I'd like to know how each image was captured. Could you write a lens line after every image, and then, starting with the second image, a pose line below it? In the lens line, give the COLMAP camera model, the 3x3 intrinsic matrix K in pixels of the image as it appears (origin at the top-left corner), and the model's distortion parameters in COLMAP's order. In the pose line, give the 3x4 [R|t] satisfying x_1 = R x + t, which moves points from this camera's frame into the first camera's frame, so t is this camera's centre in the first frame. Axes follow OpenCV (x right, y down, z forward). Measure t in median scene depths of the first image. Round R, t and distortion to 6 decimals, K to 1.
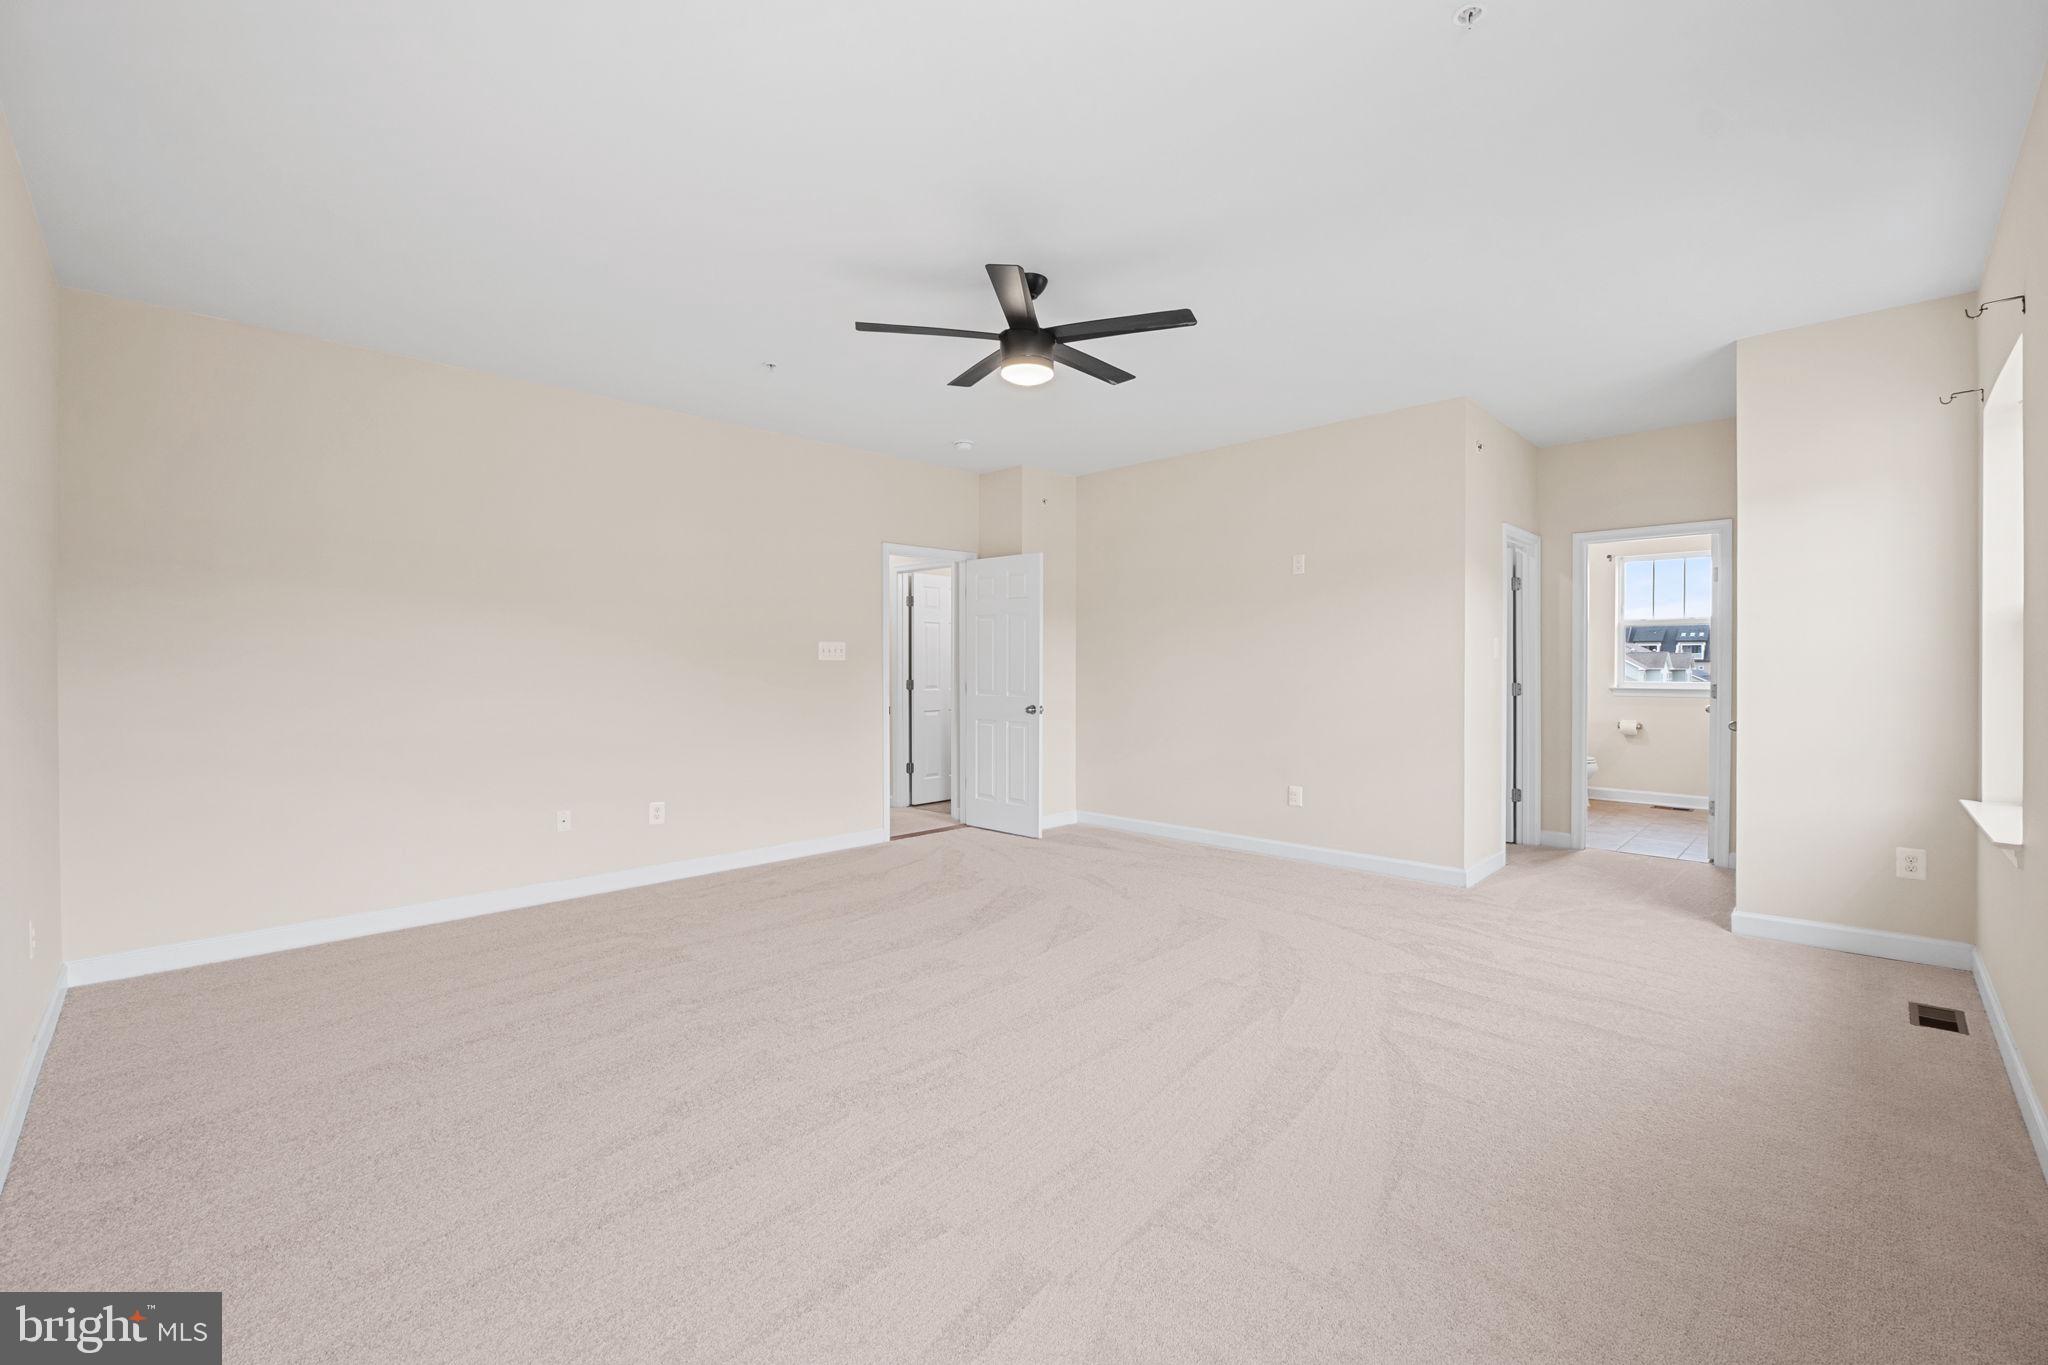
lens RADIAL K [[850.6, 0, 1022.3], [0, 850.6, 684.7], [0, 0, 1]] dist [-0.003971, -0.001249]
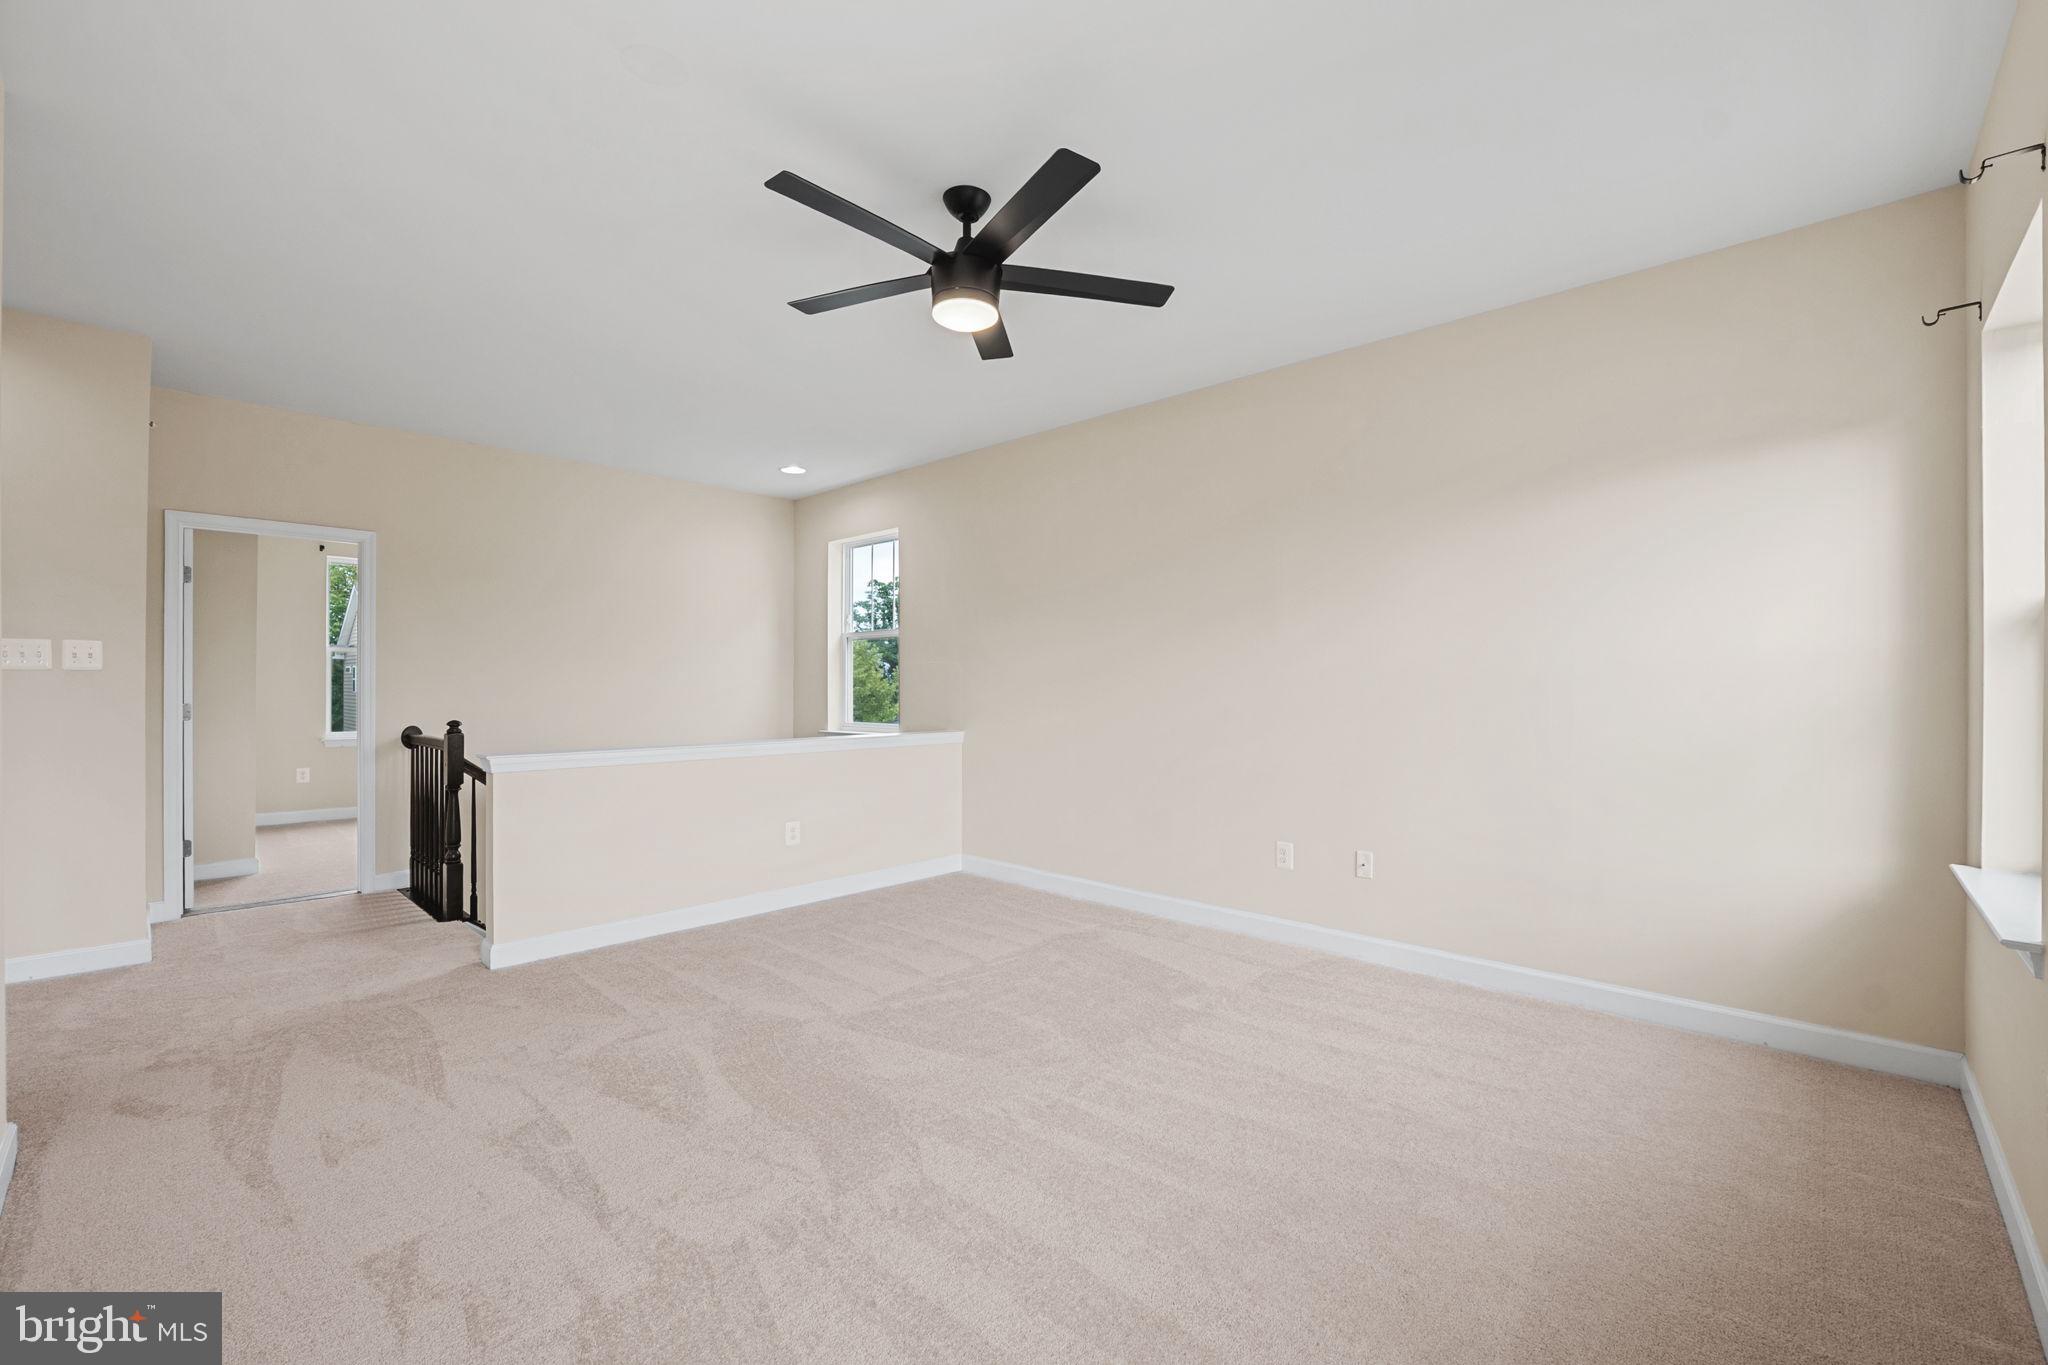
lens RADIAL K [[850.6, 0, 1025.1], [0, 850.6, 677.2], [0, 0, 1]] dist [-0.003971, -0.001249]
pose [[0.999760, 0.011562, 0.018628, 0.297857], [-0.011449, 0.999916, -0.006127, -0.009208], [-0.018697, 0.005913, 0.999808, 0.283753]]
